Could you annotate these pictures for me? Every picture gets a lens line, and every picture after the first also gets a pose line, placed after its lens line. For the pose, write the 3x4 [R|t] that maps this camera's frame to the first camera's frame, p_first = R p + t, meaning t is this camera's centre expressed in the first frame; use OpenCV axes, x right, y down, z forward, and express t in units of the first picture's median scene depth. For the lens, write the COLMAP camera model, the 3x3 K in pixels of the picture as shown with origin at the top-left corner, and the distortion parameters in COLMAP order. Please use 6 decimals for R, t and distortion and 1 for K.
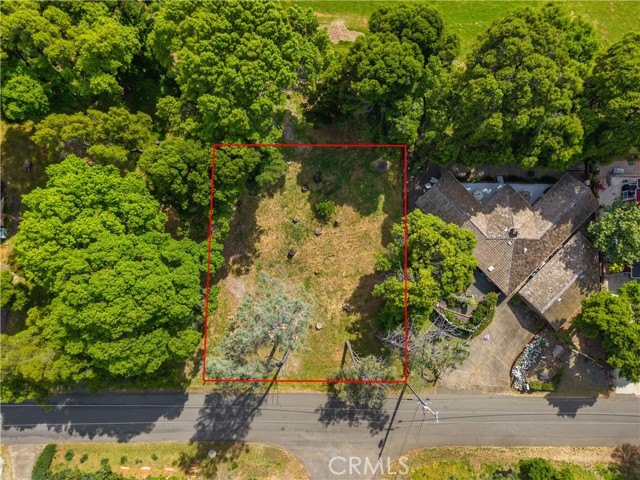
lens RADIAL K [[431.0, 0, 317.5], [0, 431.0, 239.7], [0, 0, 1]] dist [0.010589, 0.001964]
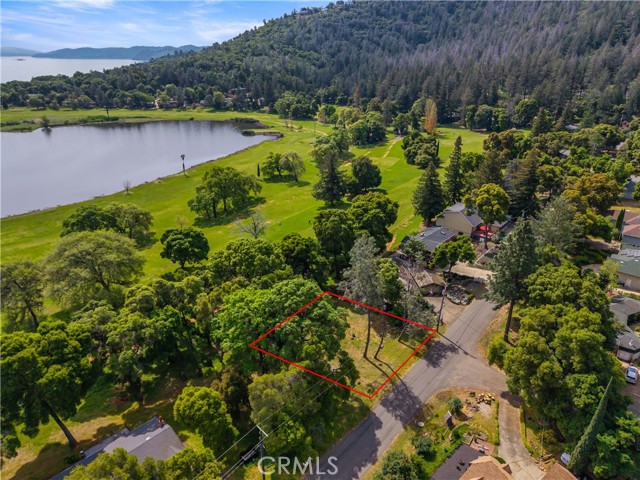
lens RADIAL K [[431.0, 0, 317.5], [0, 431.0, 239.7], [0, 0, 1]] dist [0.010589, 0.001964]
pose [[0.640589, -0.316876, 0.699453, -1.171263], [0.767541, 0.291422, -0.570923, 0.834536], [-0.022924, 0.902587, 0.429898, -0.044602]]
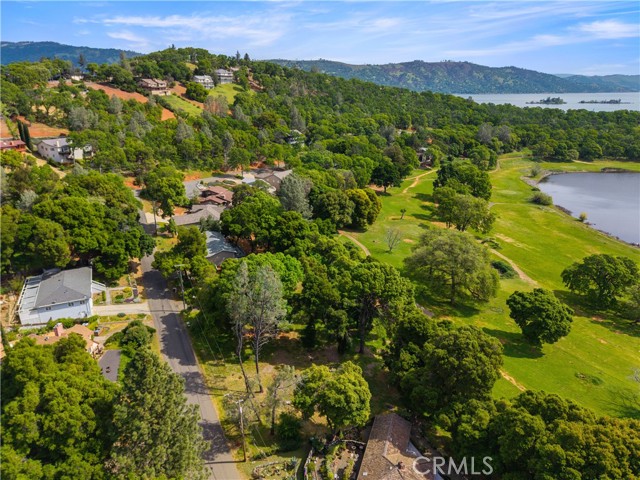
lens RADIAL K [[431.0, 0, 317.5], [0, 431.0, 239.7], [0, 0, 1]] dist [0.010589, 0.001964]
pose [[0.448072, 0.288907, -0.846028, 1.142958], [-0.893276, 0.182697, -0.410707, 0.531833], [0.035910, 0.939763, 0.339935, 0.022323]]
